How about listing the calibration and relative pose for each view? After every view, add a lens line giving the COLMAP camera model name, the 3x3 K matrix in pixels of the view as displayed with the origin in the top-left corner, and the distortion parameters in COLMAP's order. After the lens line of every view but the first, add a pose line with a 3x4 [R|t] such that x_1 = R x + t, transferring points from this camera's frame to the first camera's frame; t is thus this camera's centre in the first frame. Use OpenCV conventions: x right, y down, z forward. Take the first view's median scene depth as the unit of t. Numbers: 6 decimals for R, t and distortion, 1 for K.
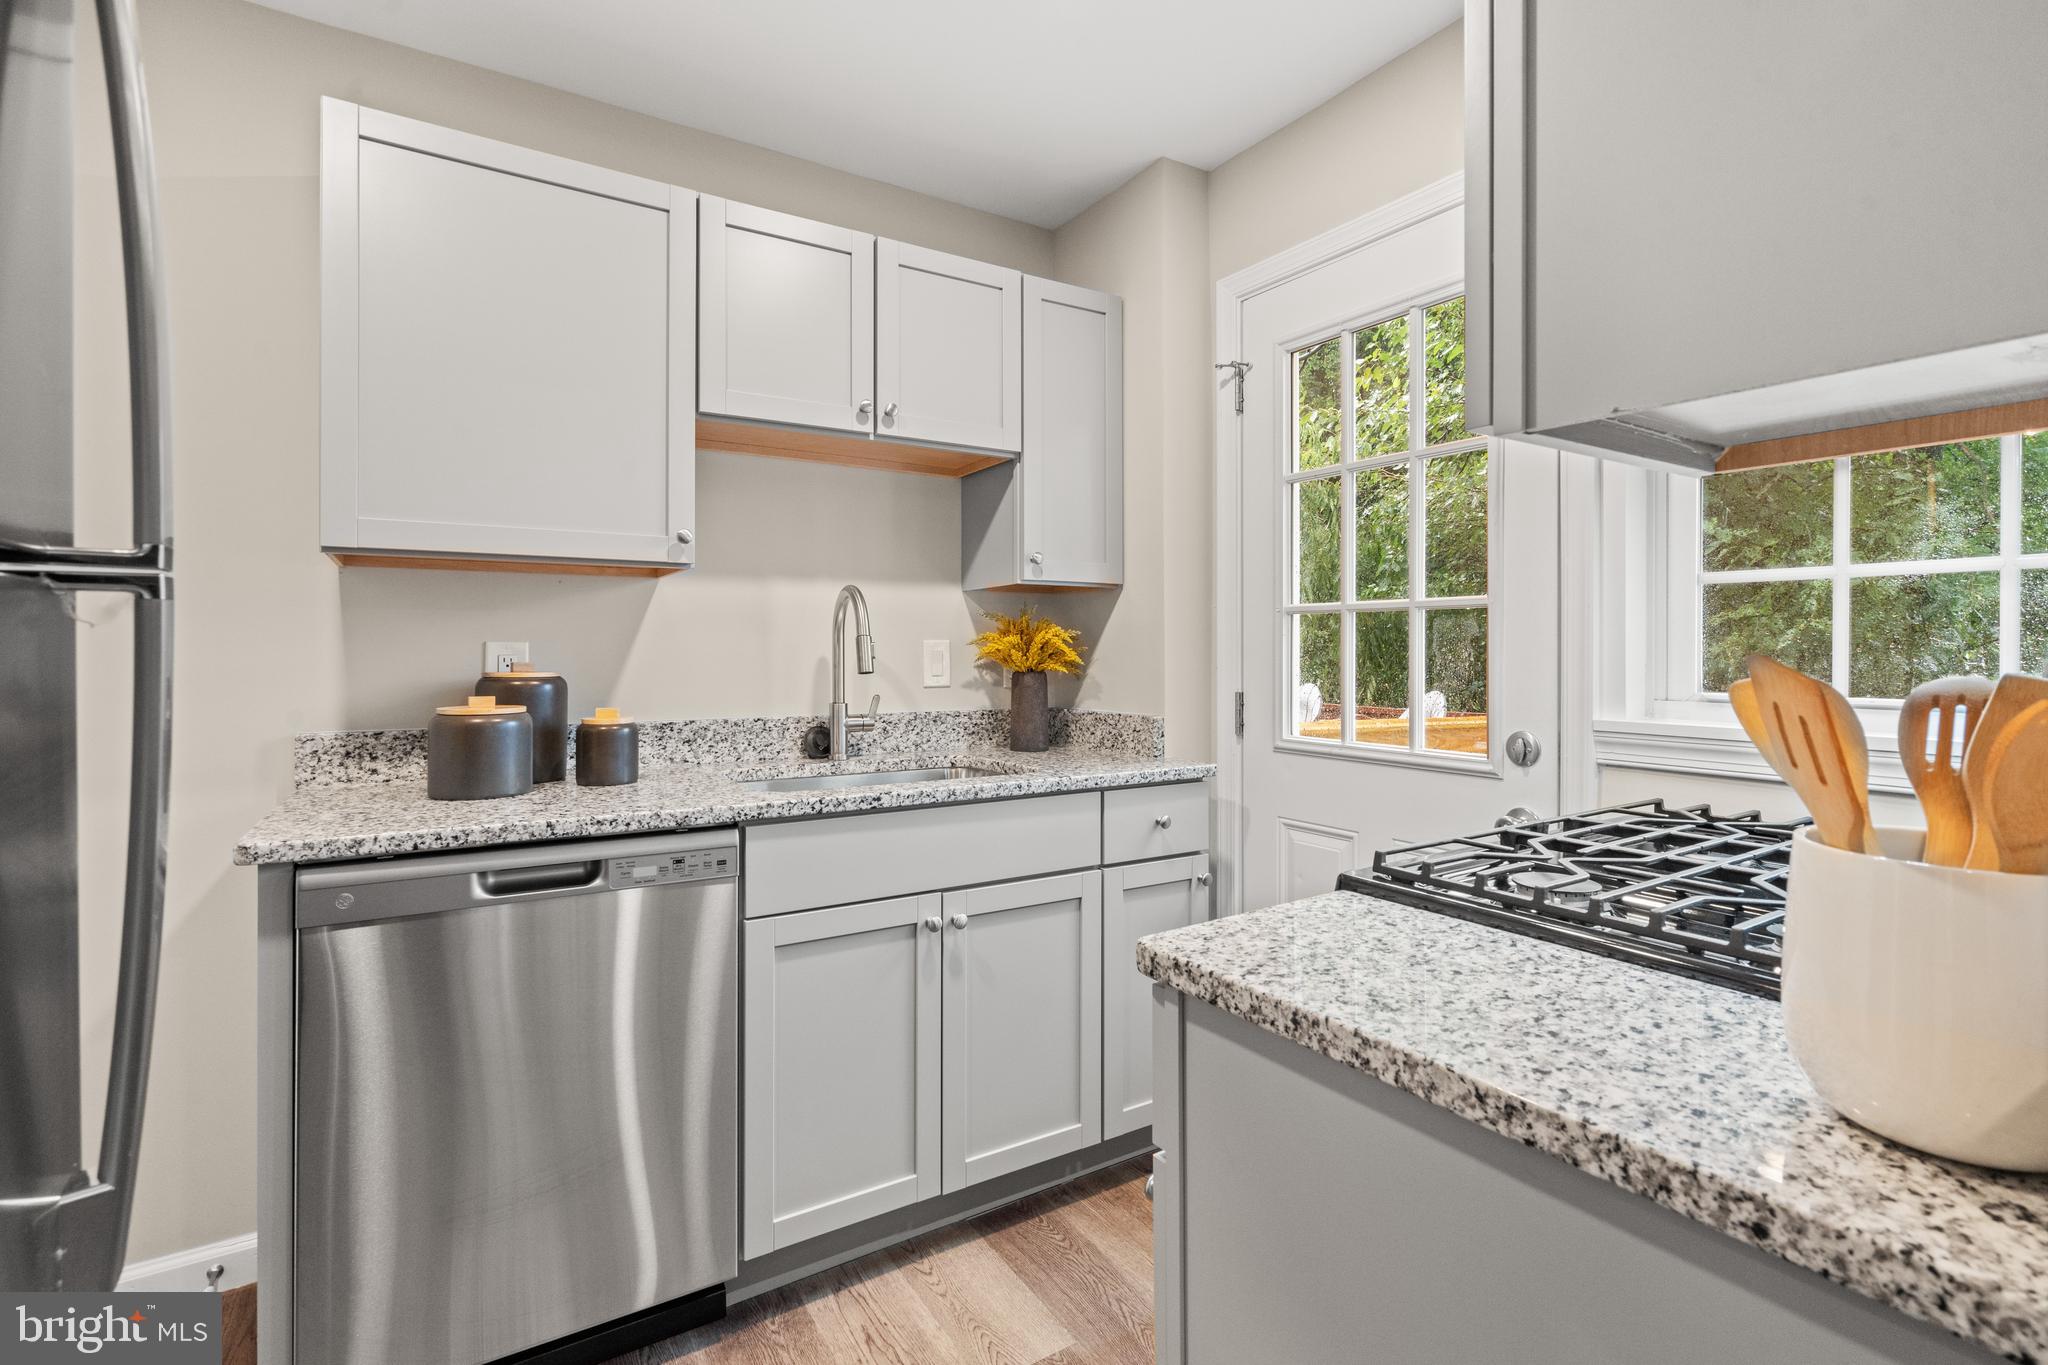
lens RADIAL K [[933.0, 0, 1015.4], [0, 933.0, 652.6], [0, 0, 1]] dist [-0.004181, 0.003059]
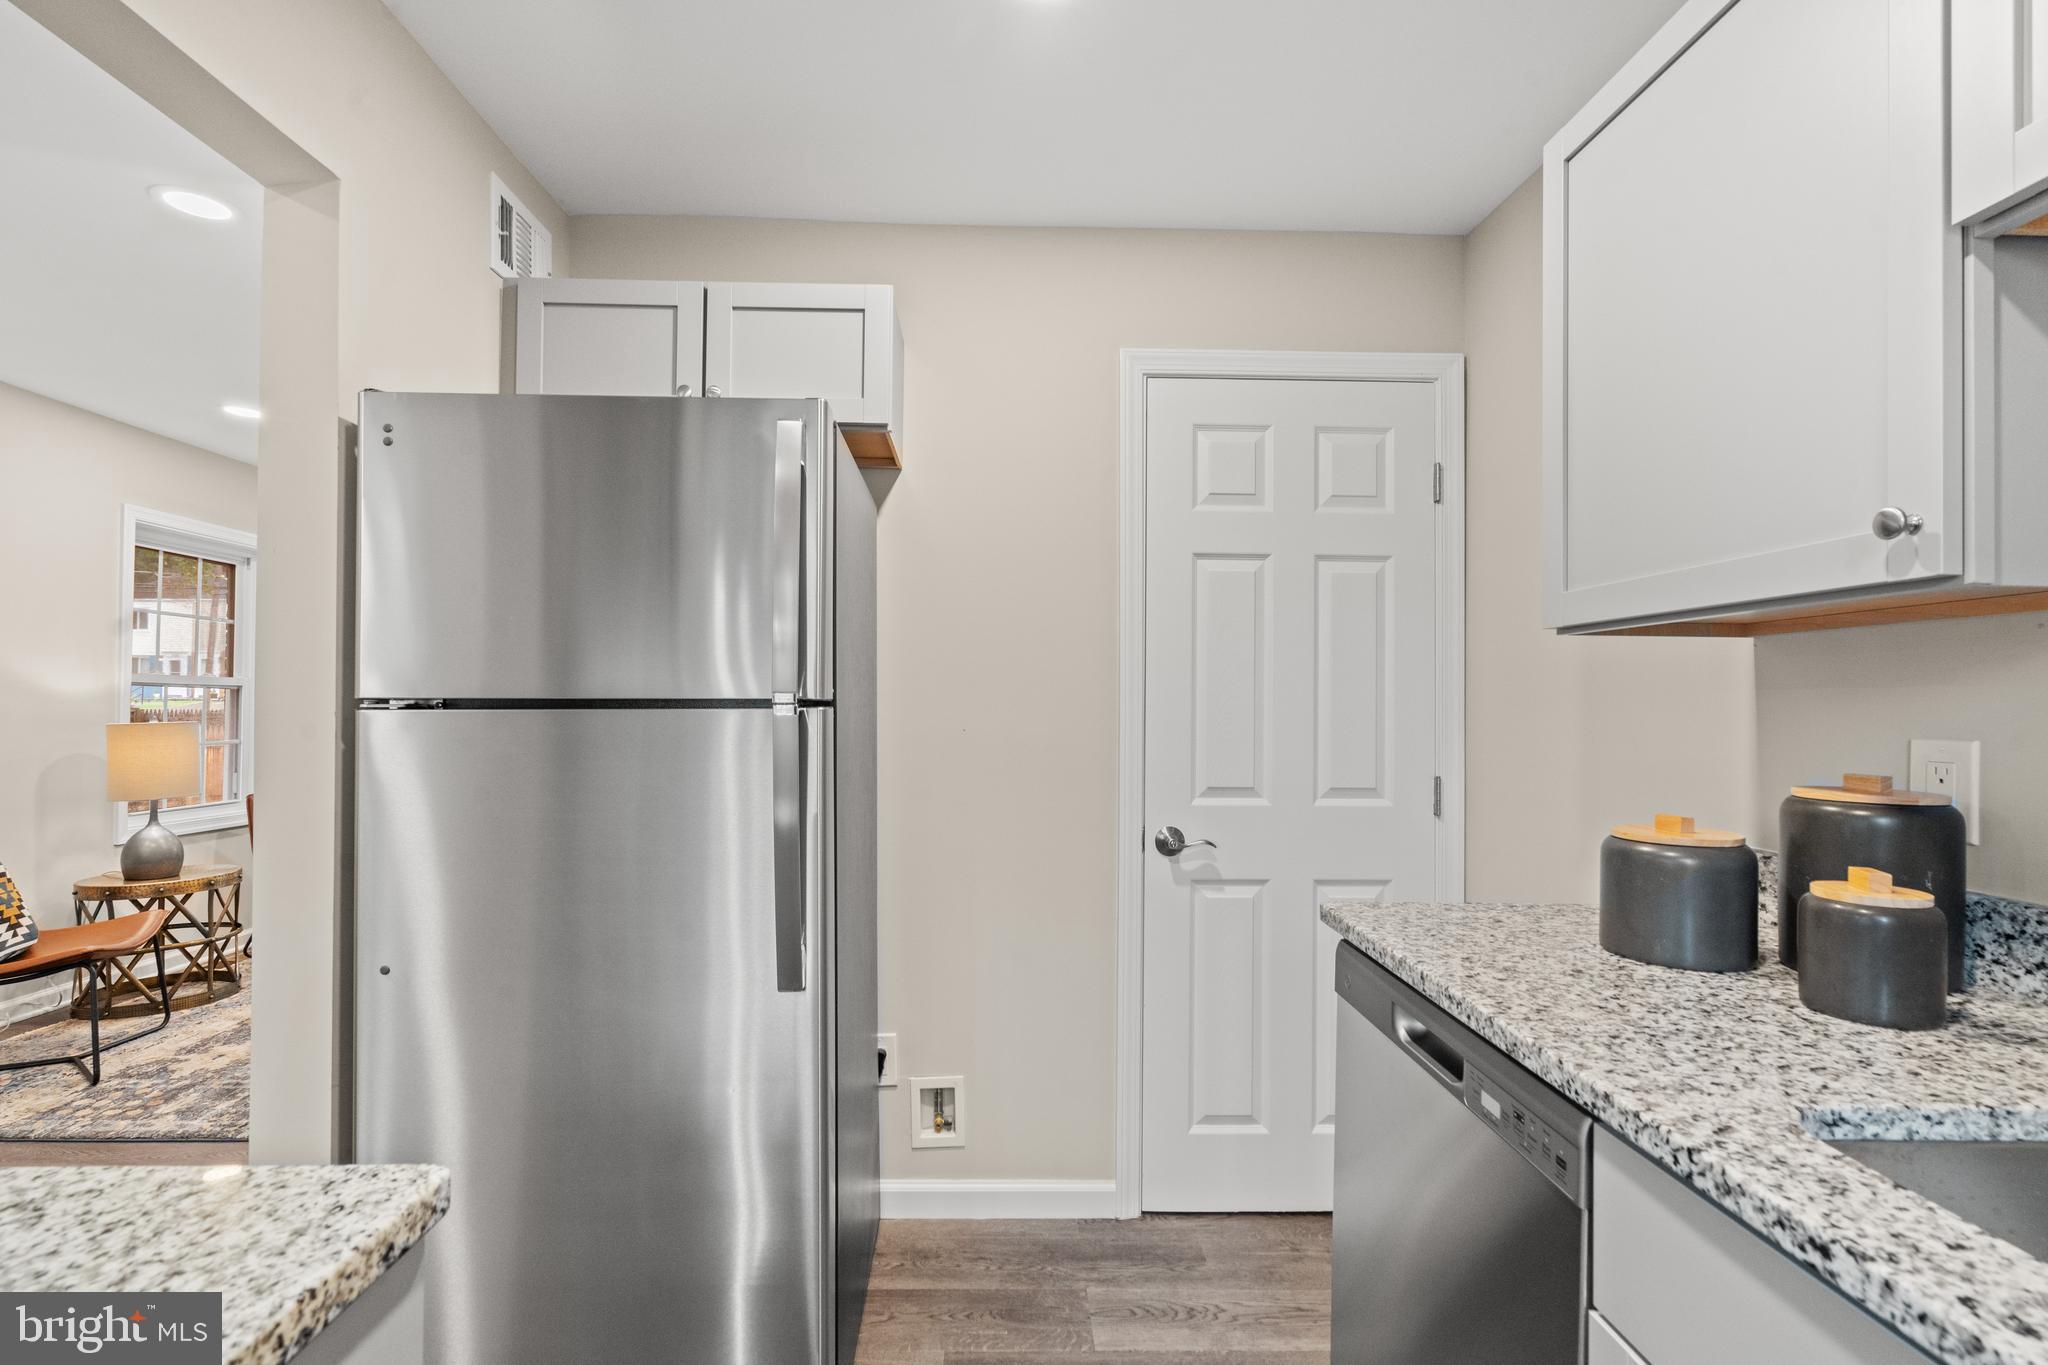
lens RADIAL K [[933.0, 0, 1029.7], [0, 933.0, 699.1], [0, 0, 1]] dist [-0.004181, 0.003059]
pose [[-0.508476, -0.011026, -0.861005, 0.288920], [-0.009523, 0.999929, -0.007181, -0.032630], [0.861023, 0.004548, -0.508545, 0.956769]]
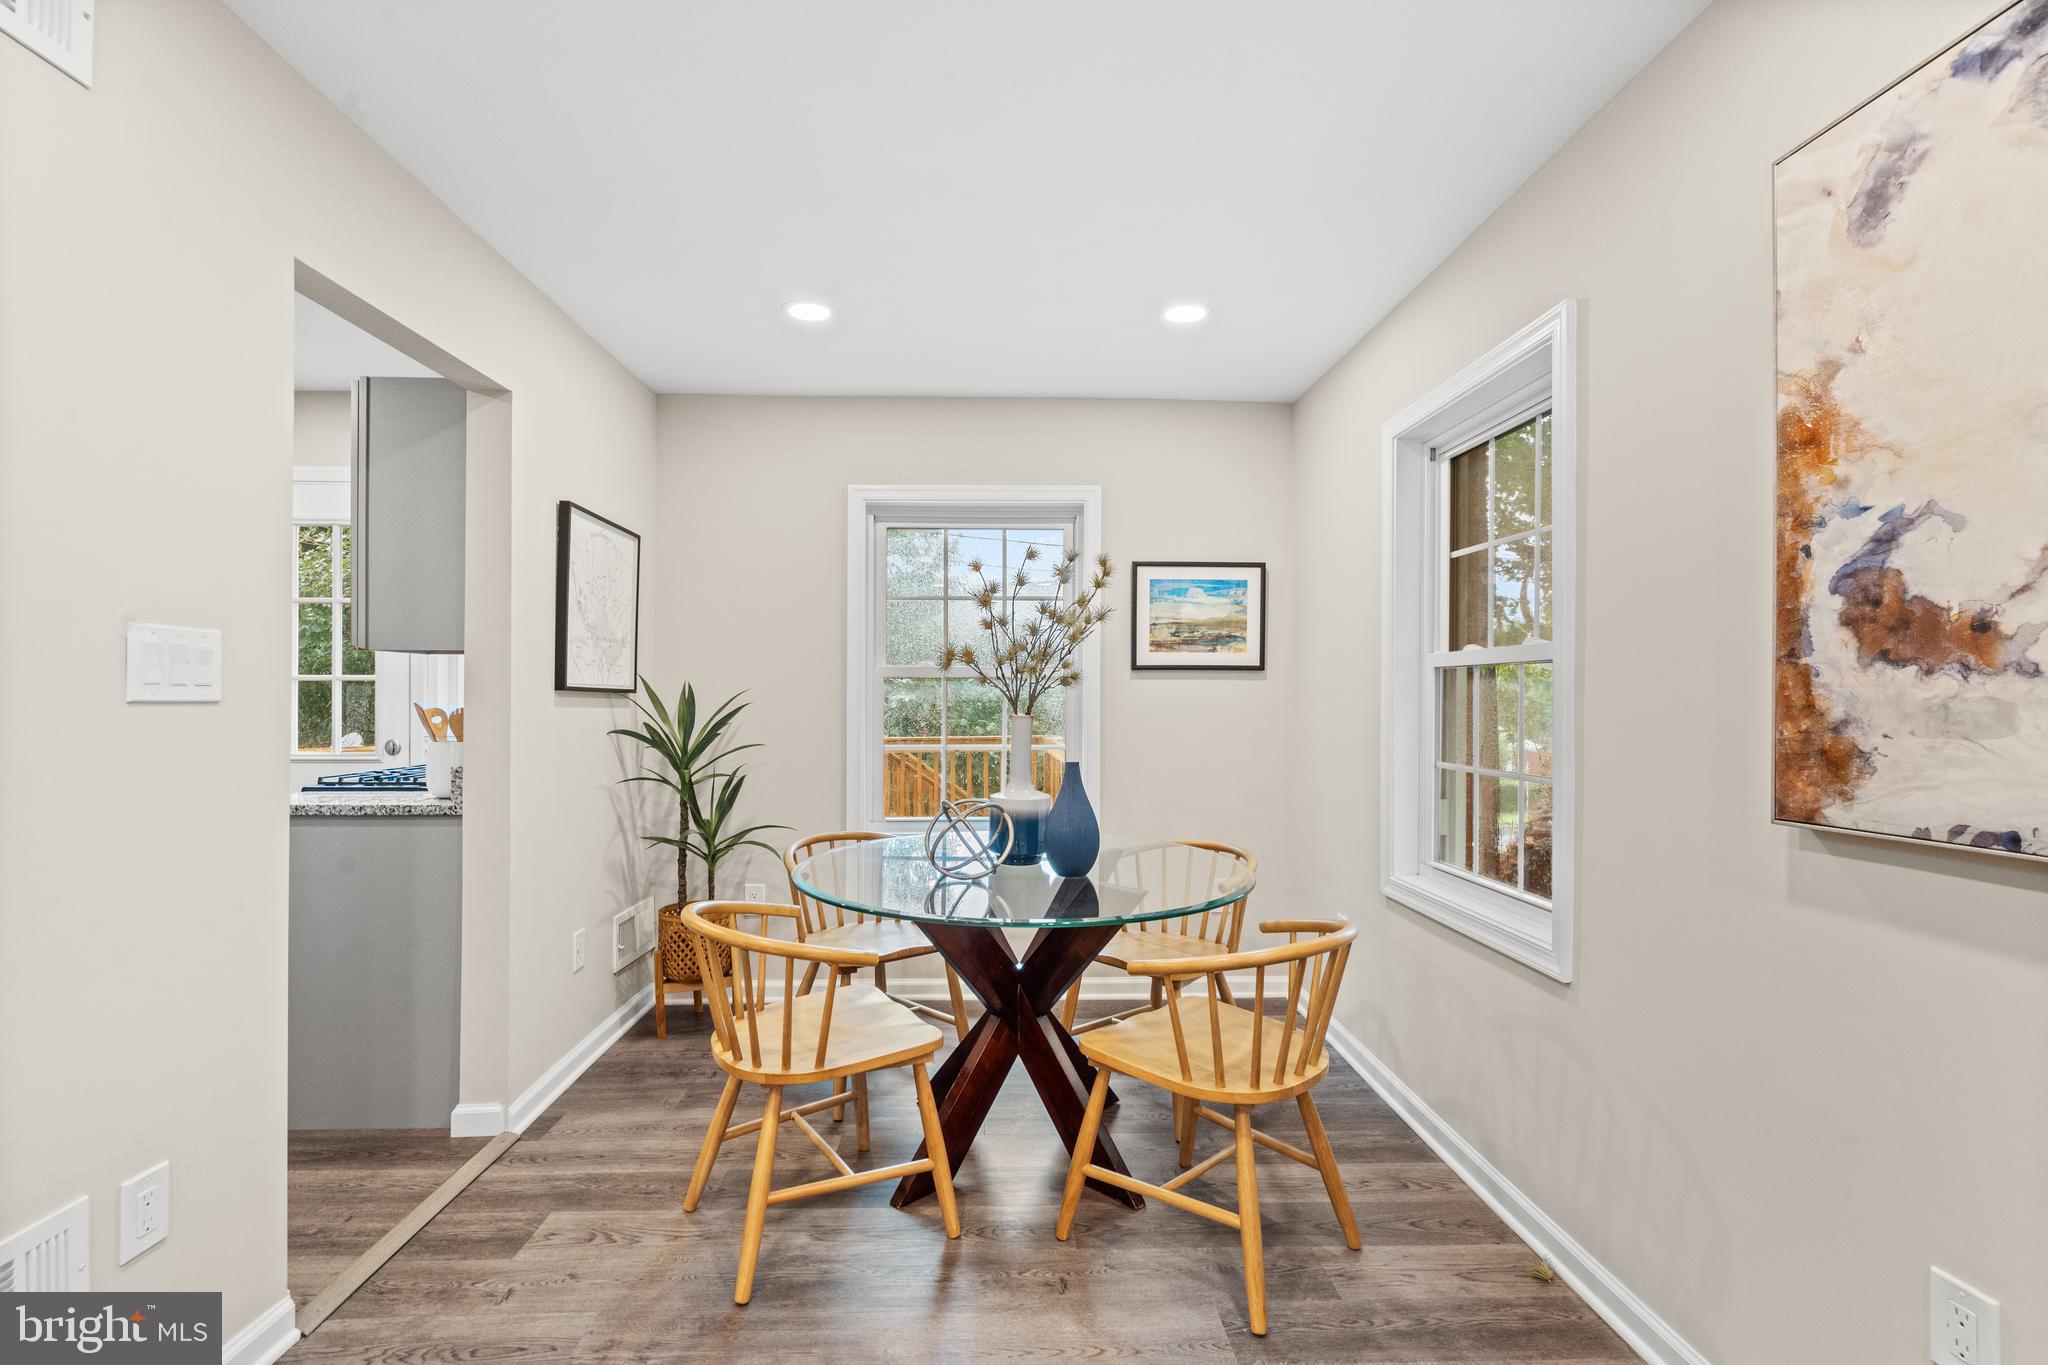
lens RADIAL K [[933.0, 0, 1028.5], [0, 933.0, 699.0], [0, 0, 1]] dist [-0.004181, 0.003059]
pose [[0.501615, 0.002036, 0.865089, -0.593644], [0.000146, 0.999997, -0.002438, -0.003222], [-0.865091, 0.001349, 0.501613, -1.379198]]
